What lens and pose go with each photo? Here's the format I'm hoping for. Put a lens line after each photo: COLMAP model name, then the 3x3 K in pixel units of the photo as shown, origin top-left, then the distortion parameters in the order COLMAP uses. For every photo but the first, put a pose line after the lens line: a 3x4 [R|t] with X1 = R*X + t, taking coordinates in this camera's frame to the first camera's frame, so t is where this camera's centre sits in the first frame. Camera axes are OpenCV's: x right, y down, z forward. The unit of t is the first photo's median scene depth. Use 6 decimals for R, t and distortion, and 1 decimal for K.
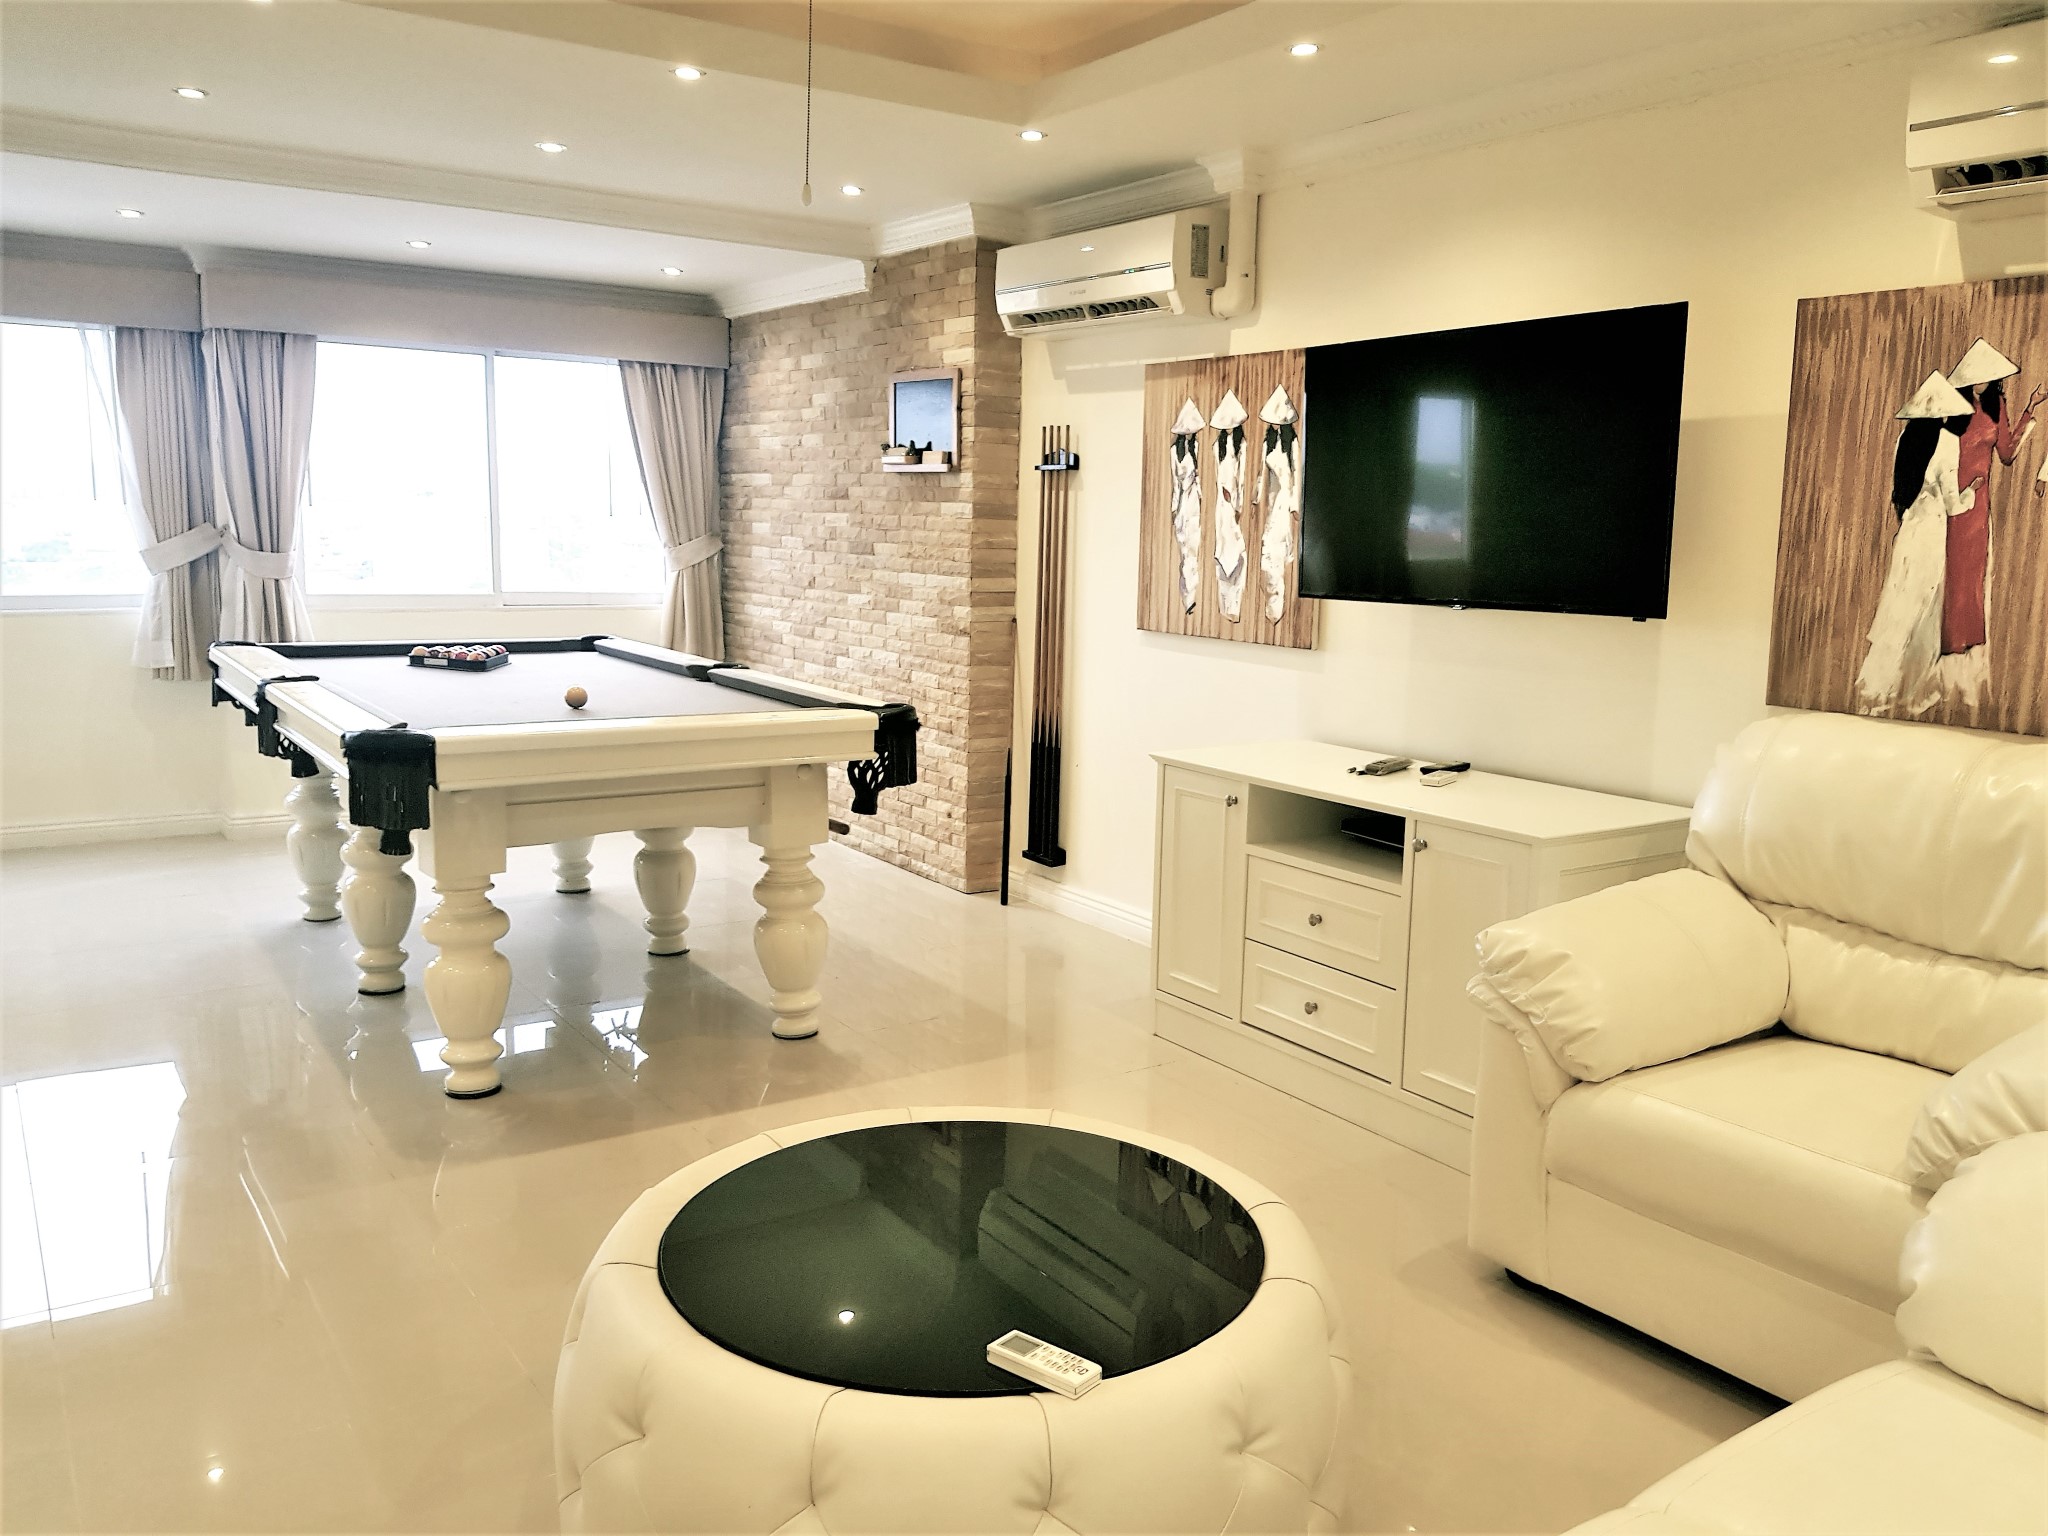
lens RADIAL K [[1603.9, 0, 1046.8], [0, 1603.9, 813.4], [0, 0, 1]] dist [0.089862, -0.156027]
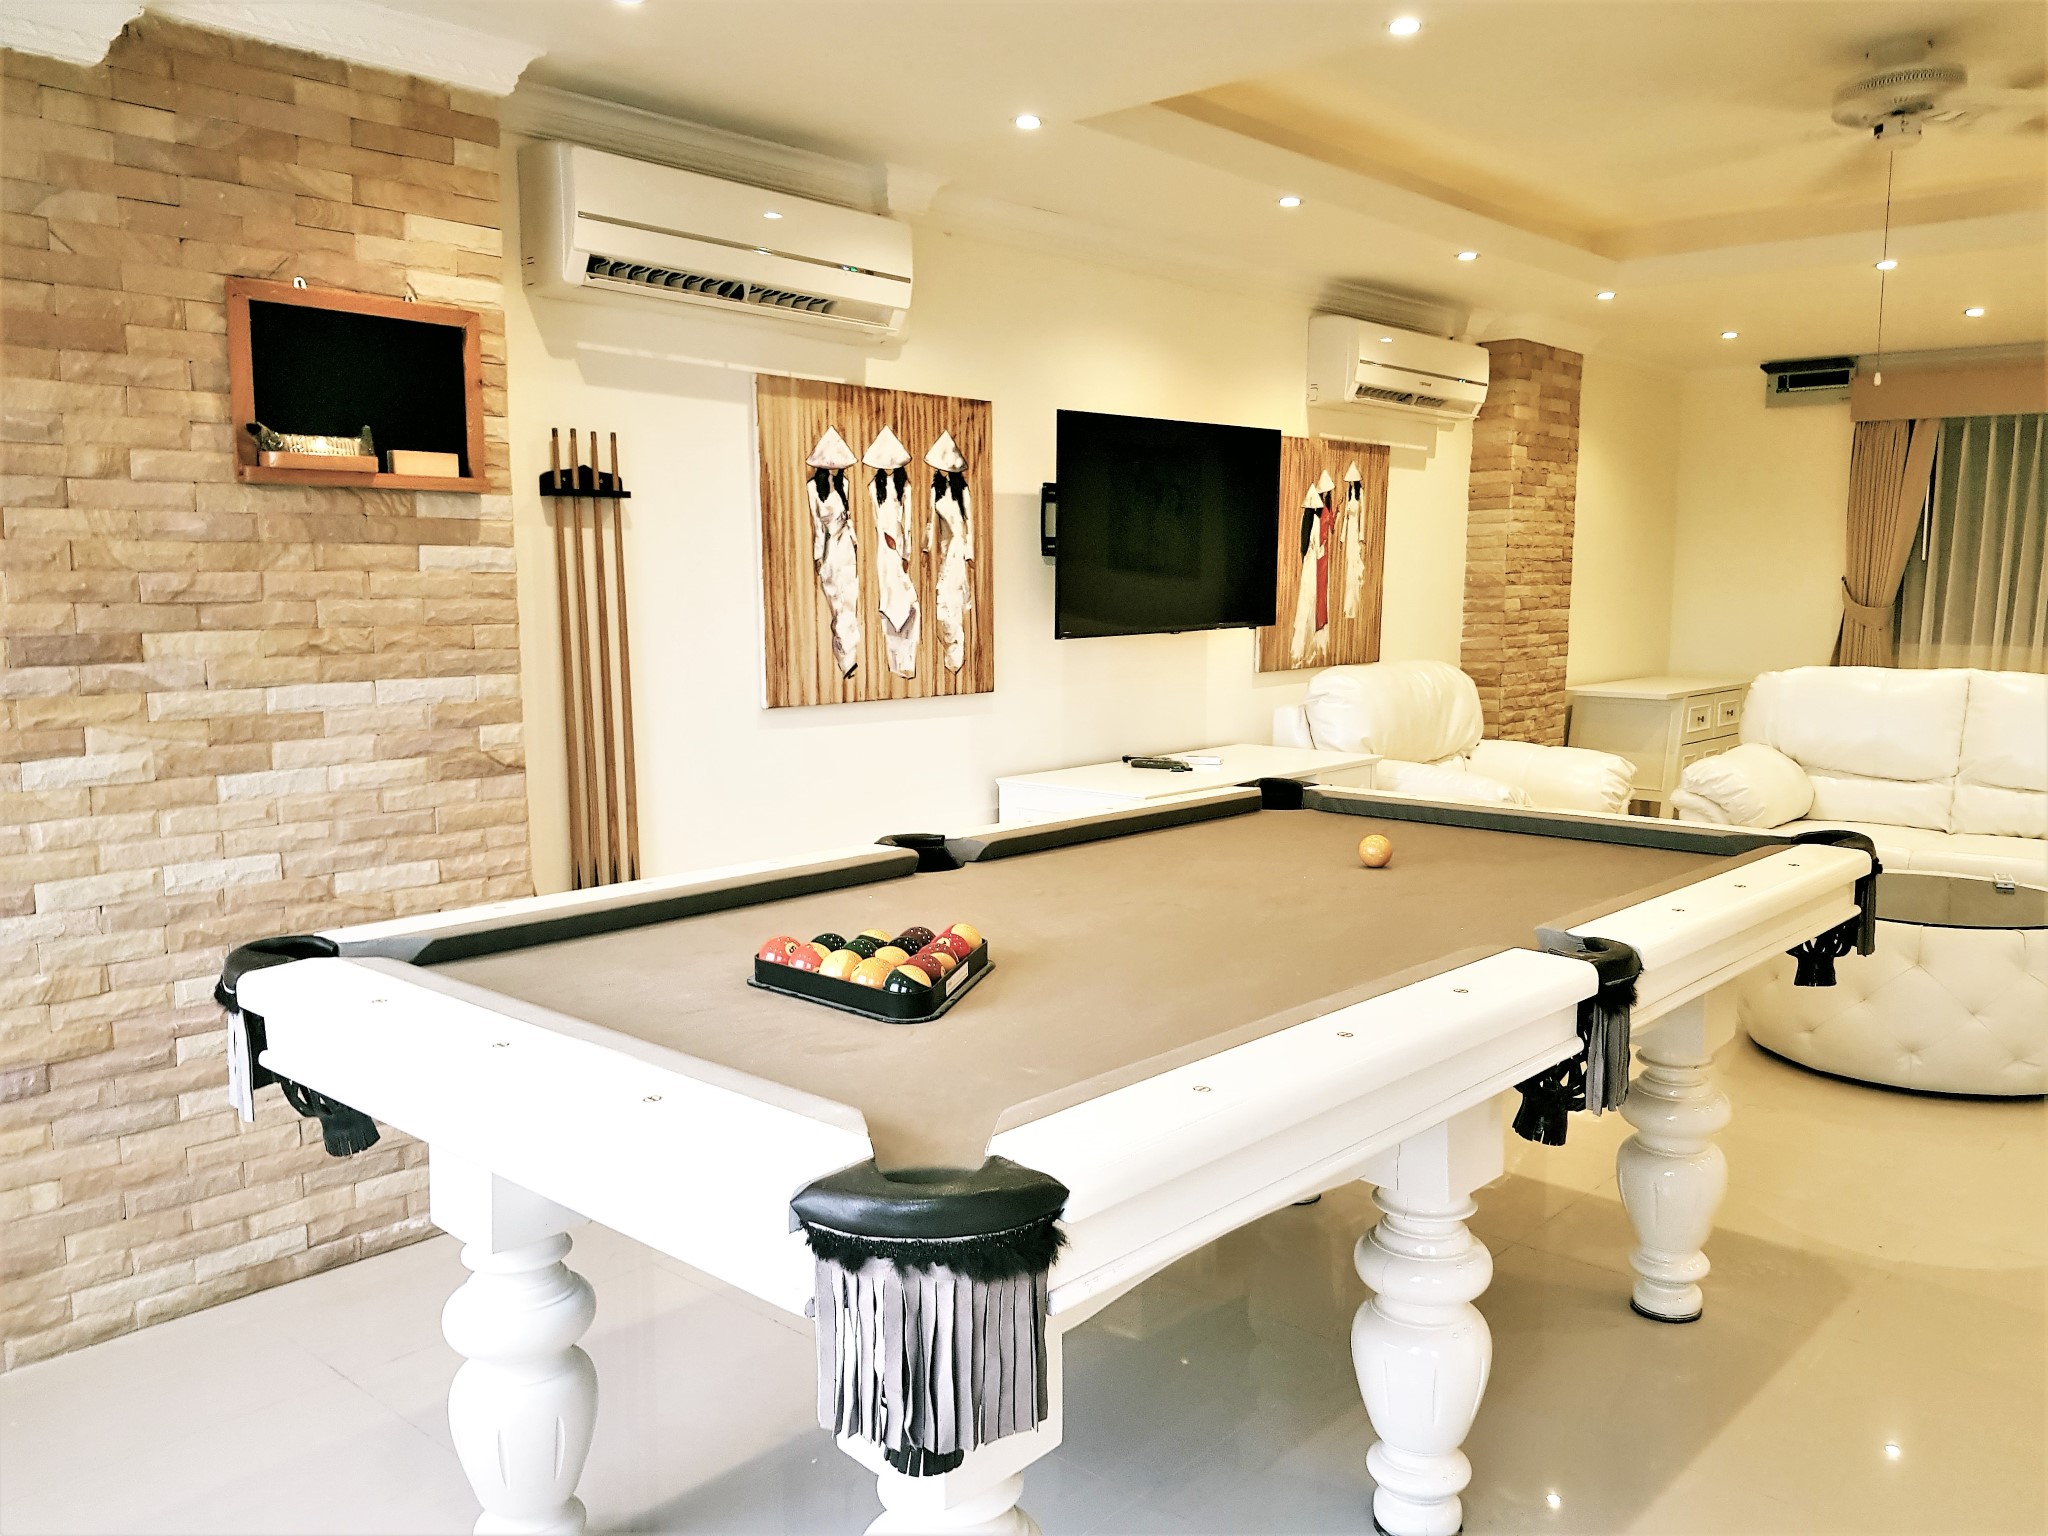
lens RADIAL K [[1603.9, 0, 1042.7], [0, 1603.9, 800.0], [0, 0, 1]] dist [0.089862, -0.156027]
pose [[-0.242632, -0.160114, 0.956814, -0.806972], [0.170921, 0.963802, 0.204626, -0.230063], [-0.954943, 0.213188, -0.206482, 1.146151]]
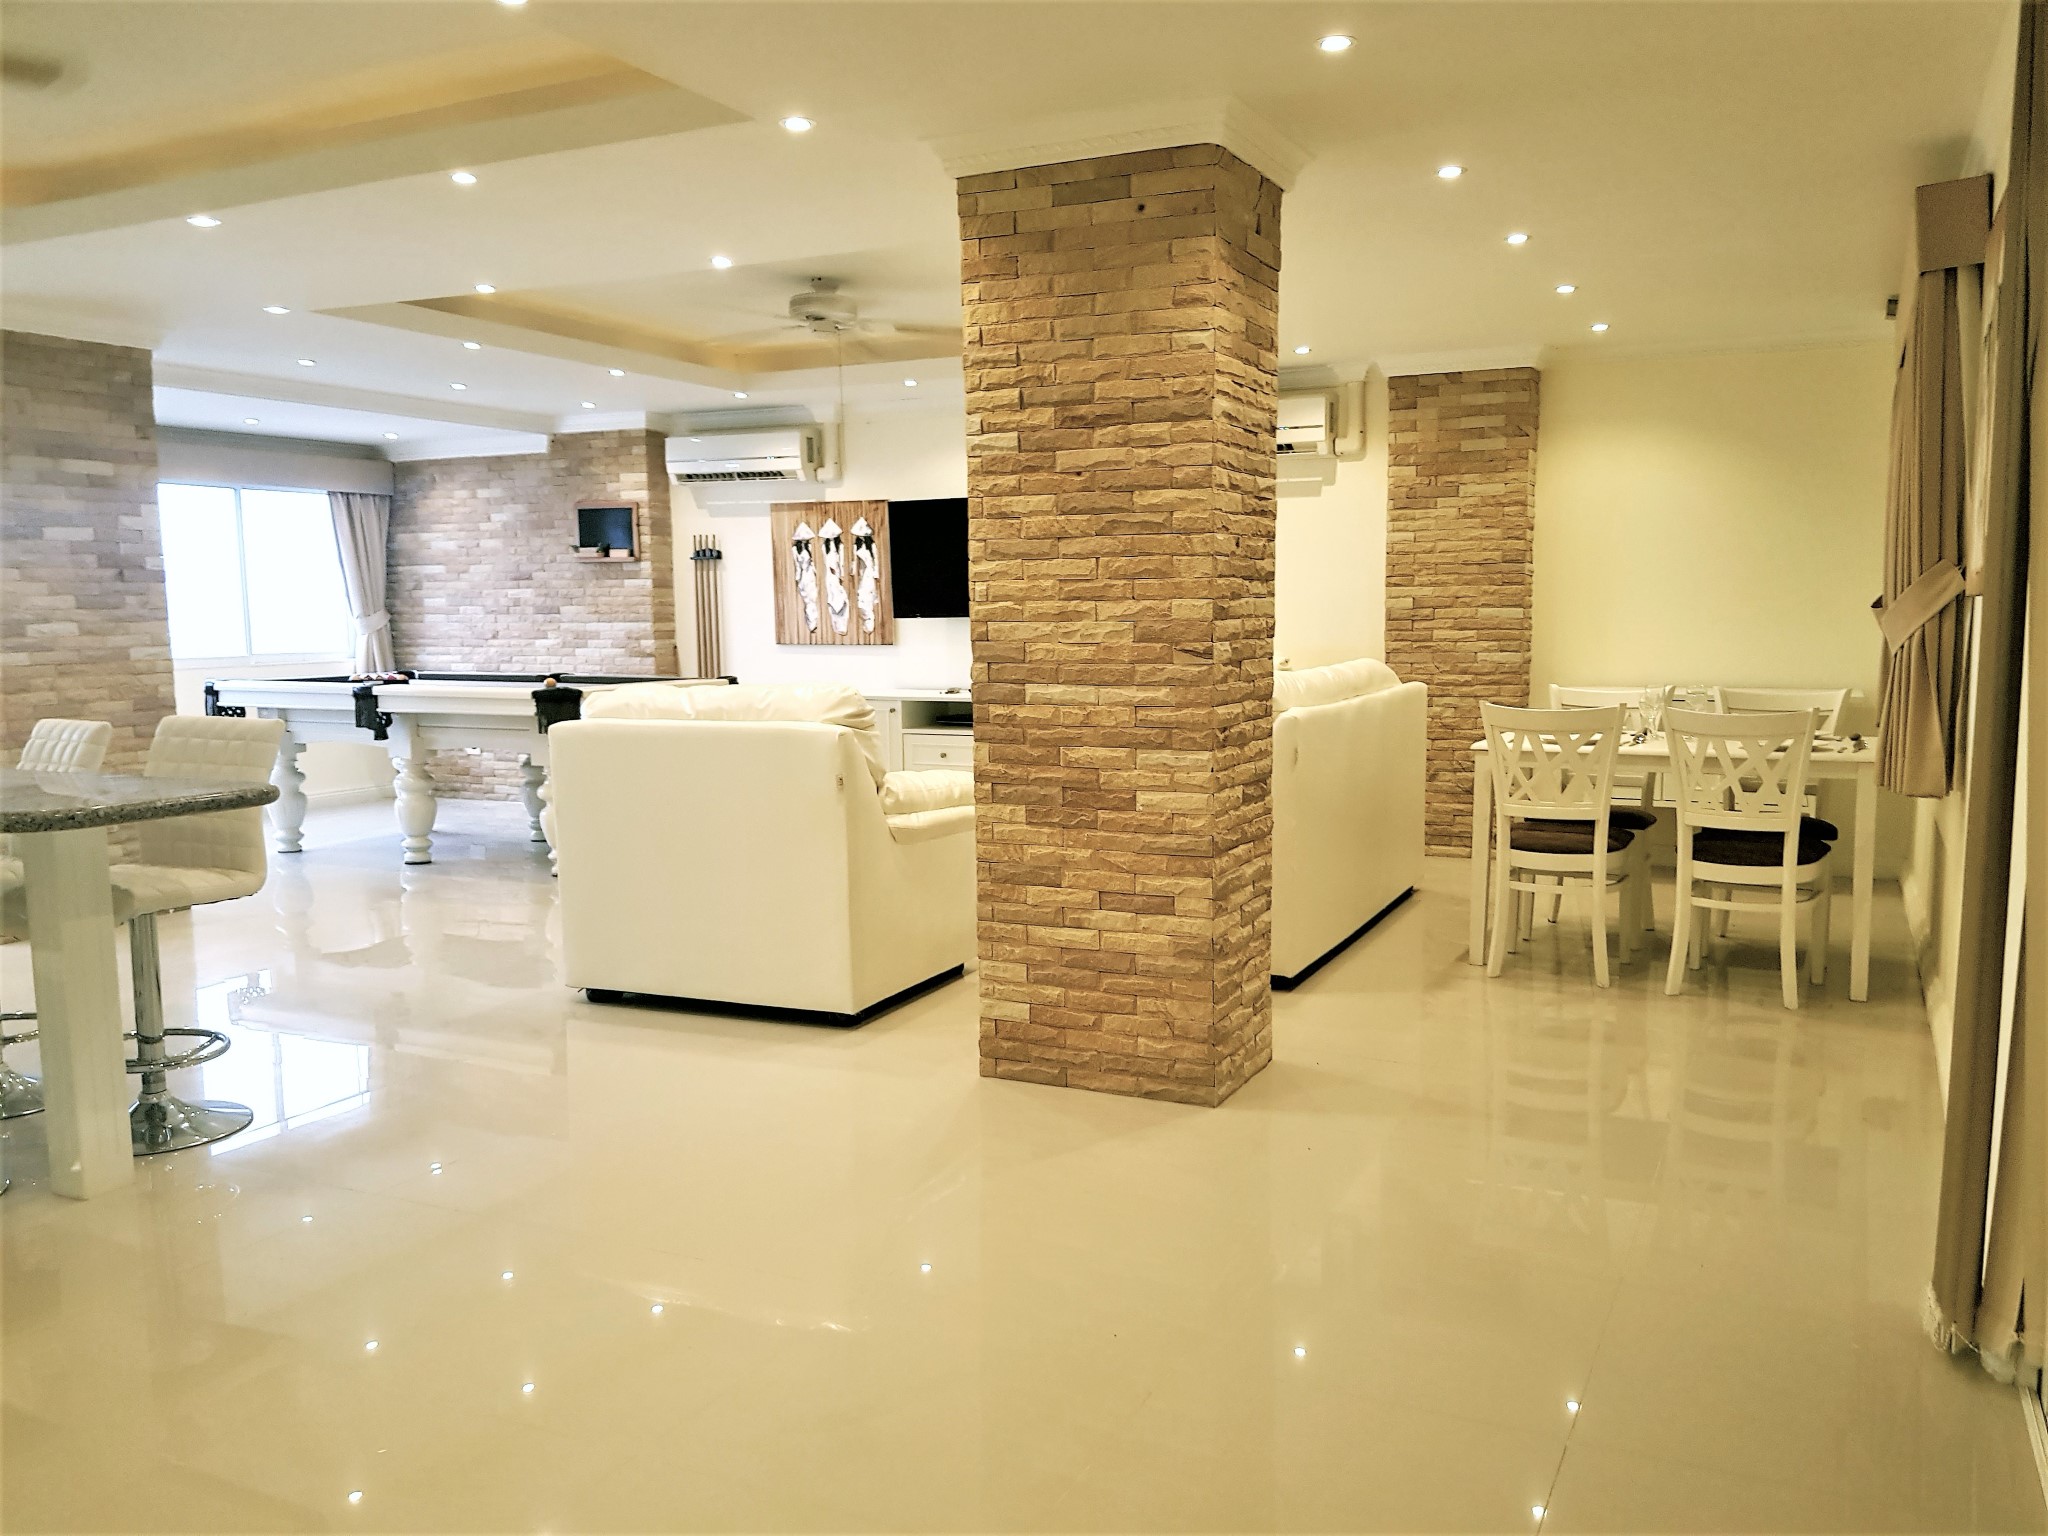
lens RADIAL K [[1603.9, 0, 1053.4], [0, 1603.9, 827.6], [0, 0, 1]] dist [0.089862, -0.156027]
pose [[0.862423, -0.100535, 0.496104, -0.668339], [0.122131, 0.992451, -0.011192, 0.169653], [-0.491234, 0.070243, 0.868191, -0.824455]]
